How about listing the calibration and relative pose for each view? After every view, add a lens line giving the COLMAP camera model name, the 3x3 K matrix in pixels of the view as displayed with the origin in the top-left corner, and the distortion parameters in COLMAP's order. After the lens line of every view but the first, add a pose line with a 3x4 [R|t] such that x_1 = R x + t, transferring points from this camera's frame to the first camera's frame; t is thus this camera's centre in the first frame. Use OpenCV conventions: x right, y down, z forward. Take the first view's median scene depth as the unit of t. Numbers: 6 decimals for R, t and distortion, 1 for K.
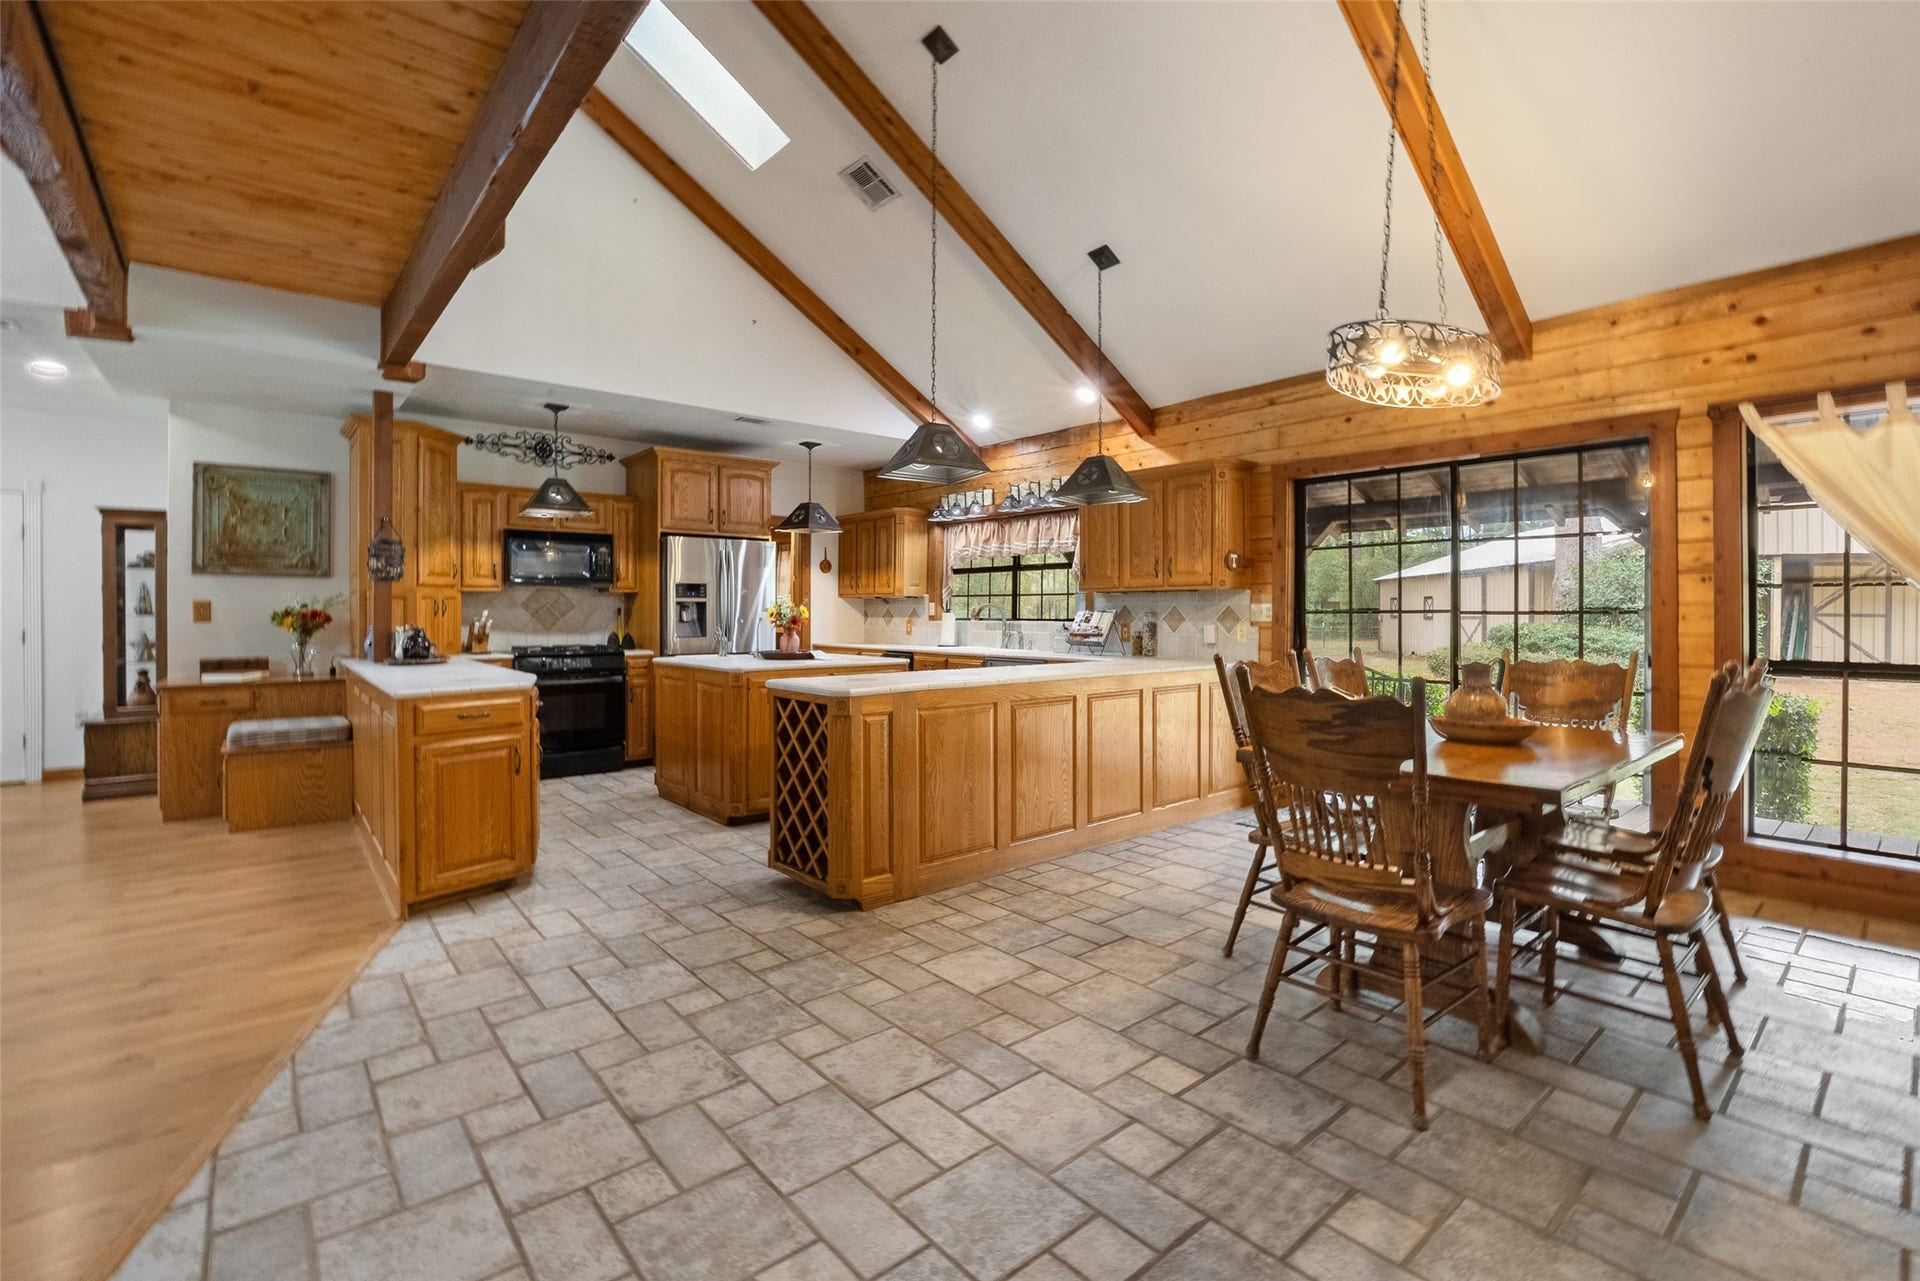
lens RADIAL K [[885.6, 0, 989.1], [0, 885.6, 622.0], [0, 0, 1]] dist [-0.034606, 0.003097]
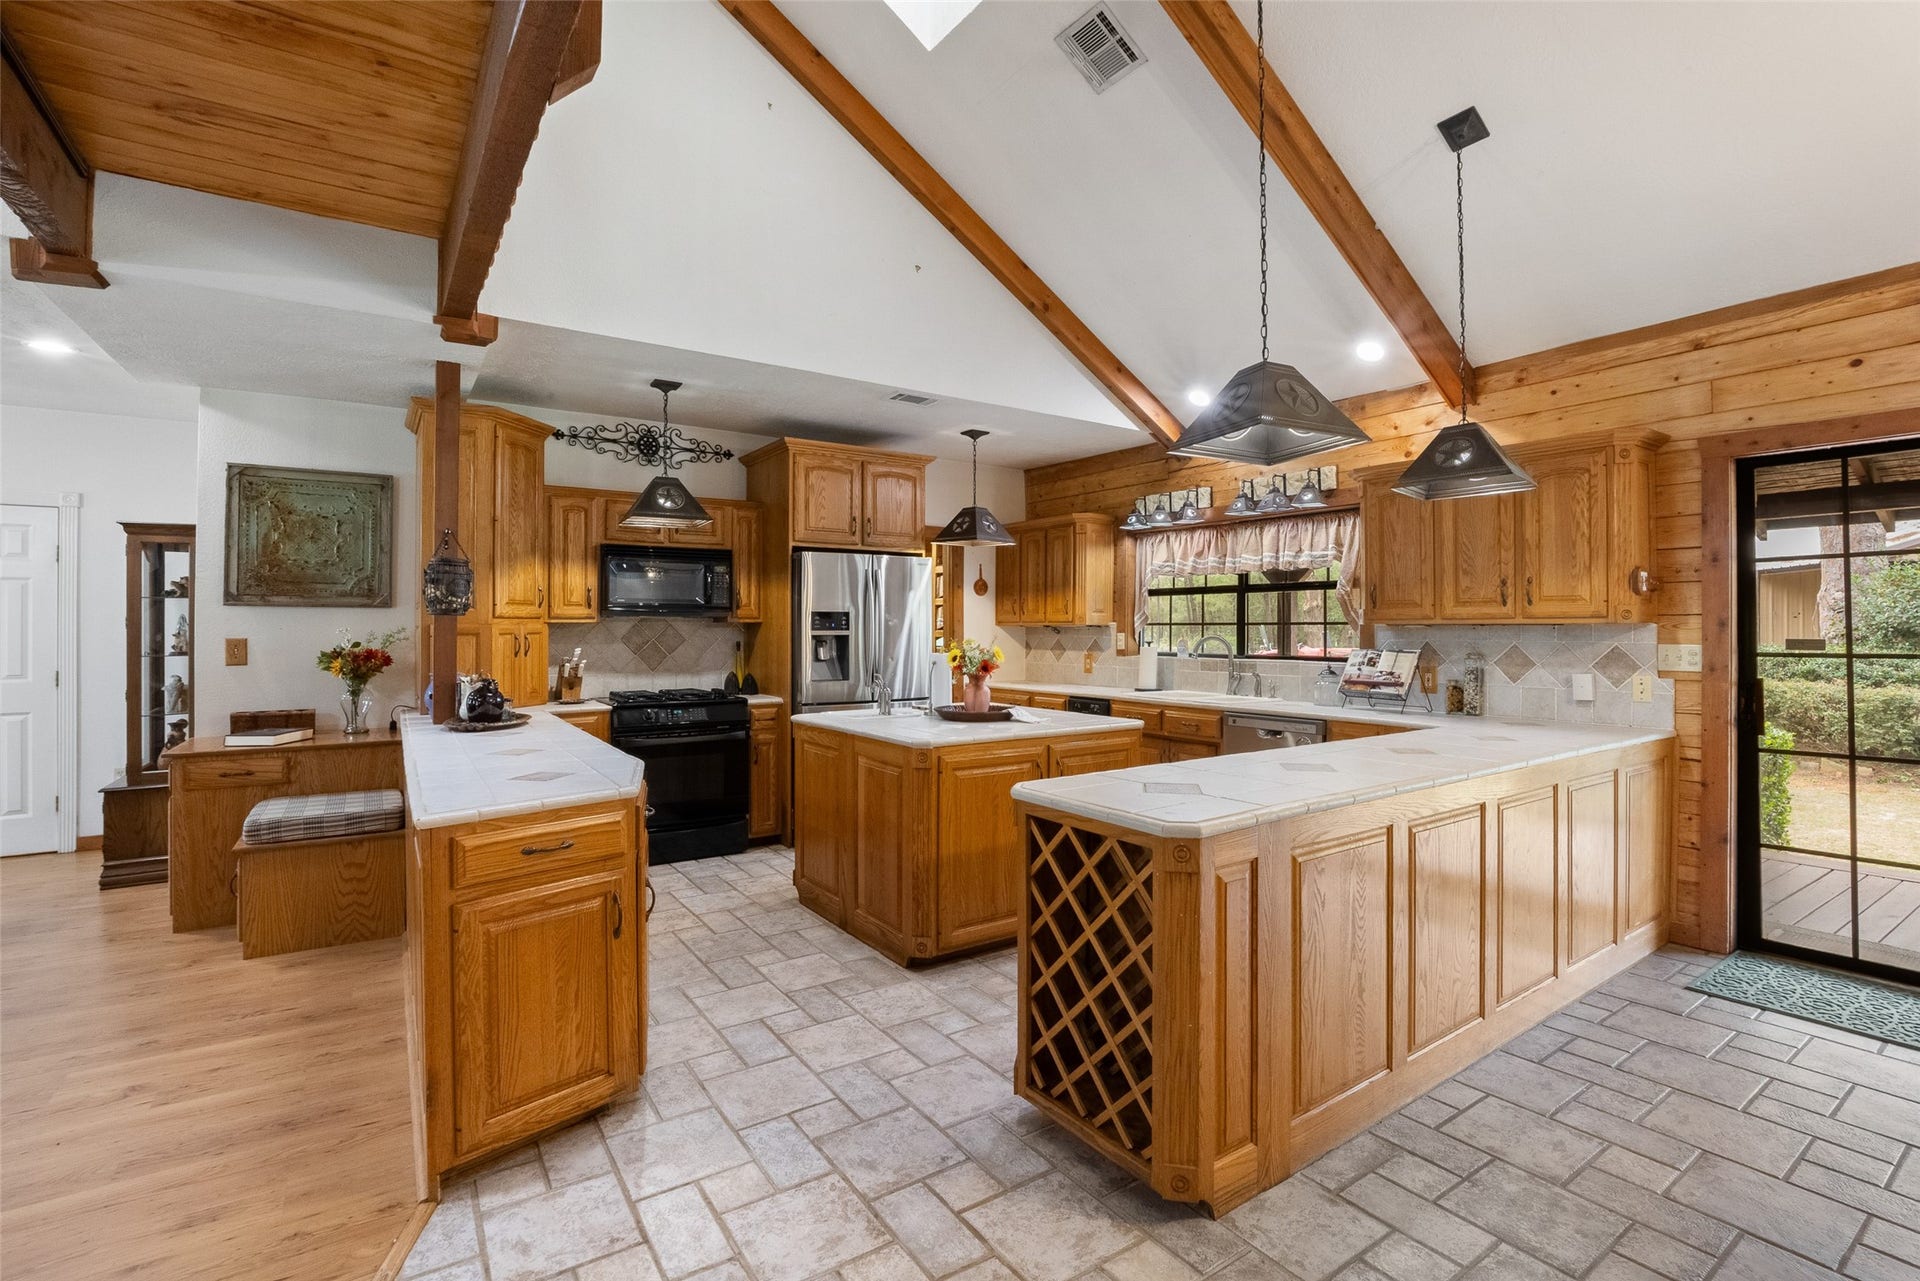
lens RADIAL K [[885.6, 0, 975.2], [0, 885.6, 626.8], [0, 0, 1]] dist [-0.034606, 0.003097]
pose [[0.994372, -0.000843, -0.105941, -0.155533], [-0.000304, 0.999942, -0.010810, -0.027007], [0.105944, 0.010781, 0.994314, 0.287101]]
